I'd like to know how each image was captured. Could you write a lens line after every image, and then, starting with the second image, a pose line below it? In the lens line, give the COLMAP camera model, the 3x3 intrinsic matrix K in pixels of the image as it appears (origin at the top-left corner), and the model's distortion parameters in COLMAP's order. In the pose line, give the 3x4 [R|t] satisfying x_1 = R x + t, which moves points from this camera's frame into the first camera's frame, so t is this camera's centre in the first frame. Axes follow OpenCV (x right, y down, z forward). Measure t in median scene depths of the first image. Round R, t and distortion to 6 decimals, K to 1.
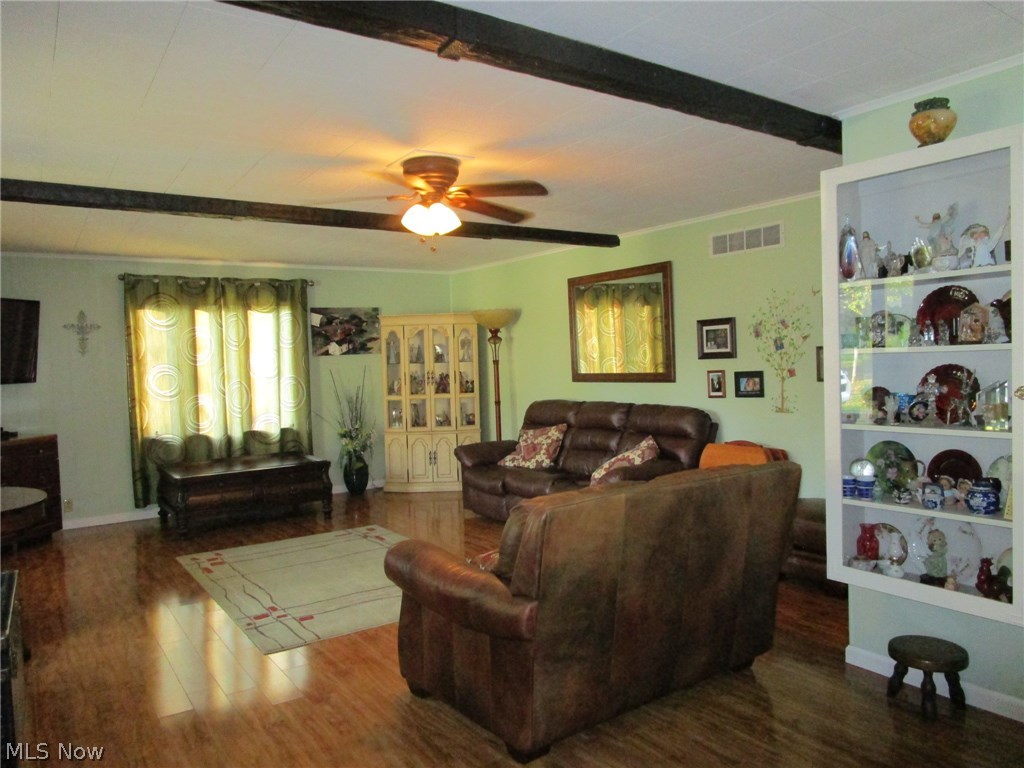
lens RADIAL K [[729.9, 0, 511.9], [0, 729.9, 386.0], [0, 0, 1]] dist [-0.037386, 0.008575]
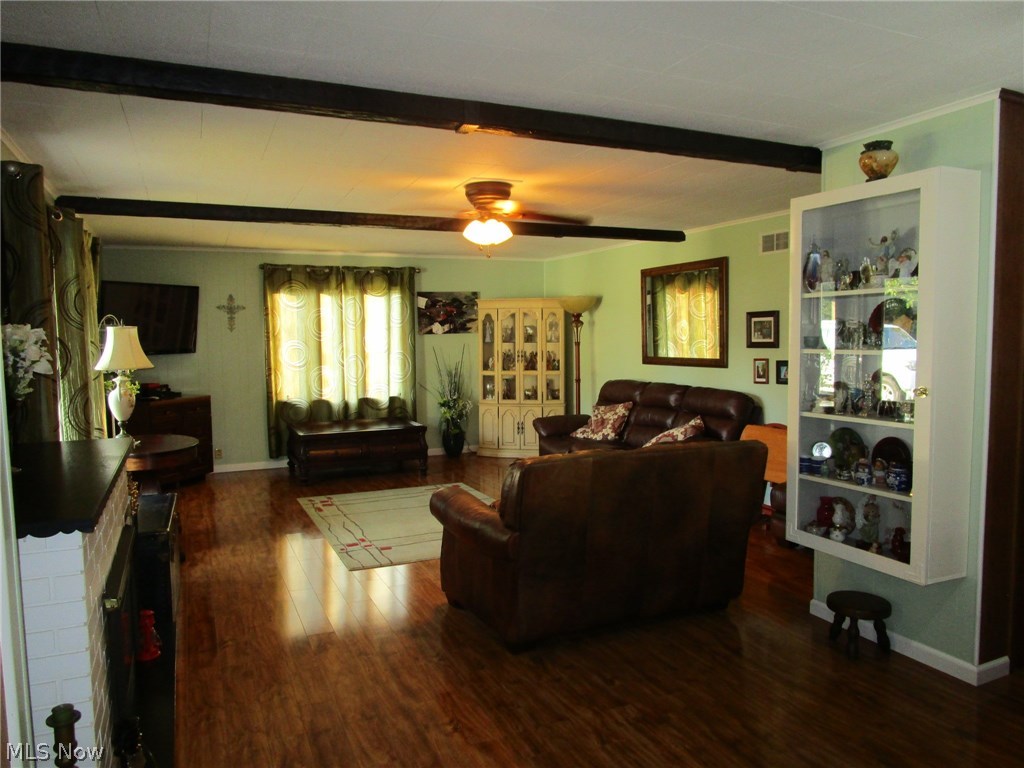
lens RADIAL K [[729.9, 0, 509.0], [0, 729.9, 383.5], [0, 0, 1]] dist [-0.037386, 0.008575]
pose [[0.982856, 0.033076, -0.181385, 0.102292], [-0.026917, 0.998978, 0.036311, -0.012672], [0.182401, -0.030806, 0.982742, -0.136661]]
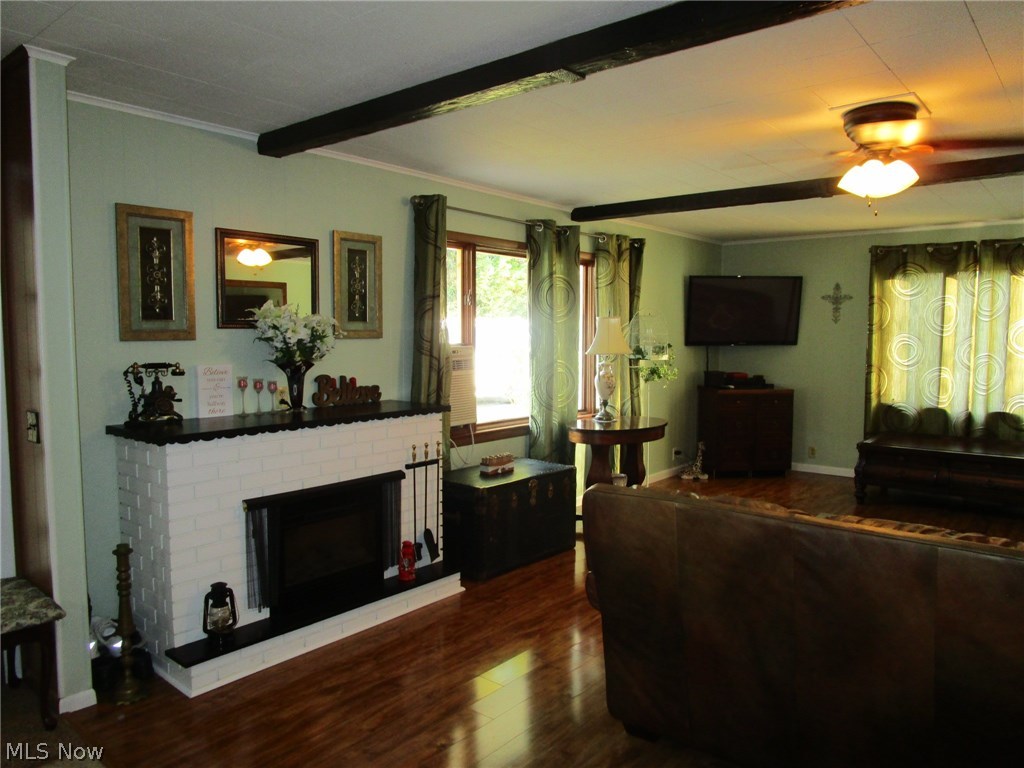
lens RADIAL K [[729.9, 0, 515.0], [0, 729.9, 388.3], [0, 0, 1]] dist [-0.037386, 0.008575]
pose [[0.269106, 0.106048, -0.957254, 0.404416], [-0.049632, 0.994126, 0.096181, -0.028388], [0.961831, 0.021627, 0.272789, 0.243553]]
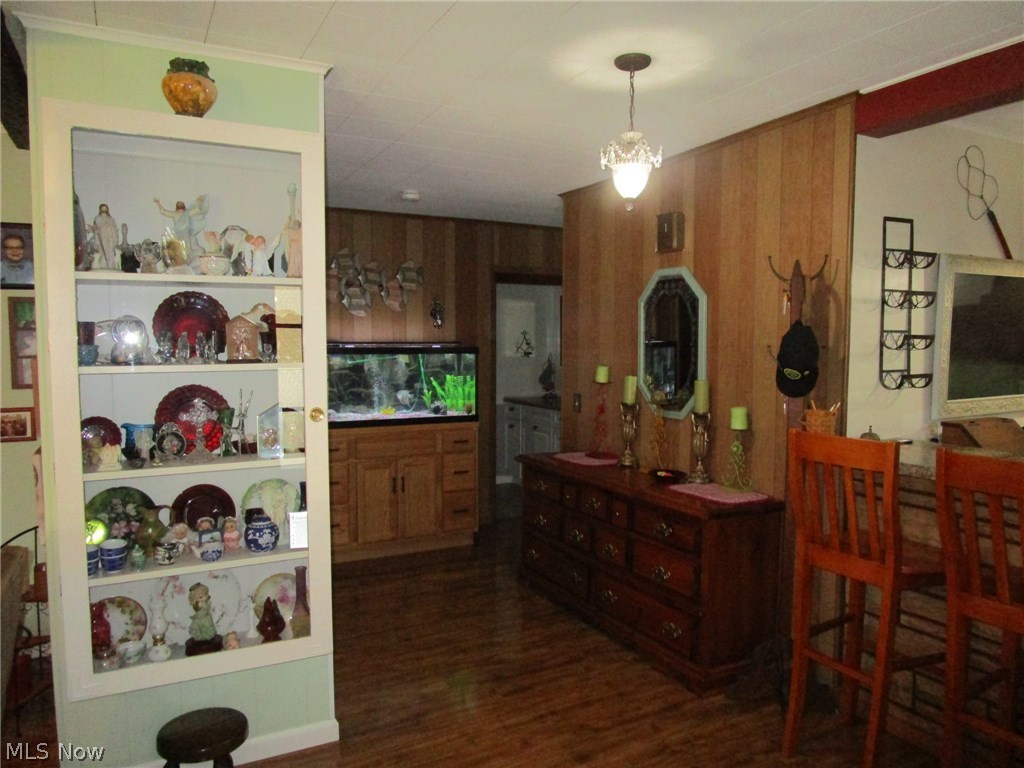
lens RADIAL K [[729.9, 0, 511.3], [0, 729.9, 384.2], [0, 0, 1]] dist [-0.037386, 0.008575]
pose [[0.143364, -0.024346, 0.989371, -0.086894], [0.041606, 0.998962, 0.018553, -0.015231], [-0.988795, 0.038504, 0.144228, 0.252127]]
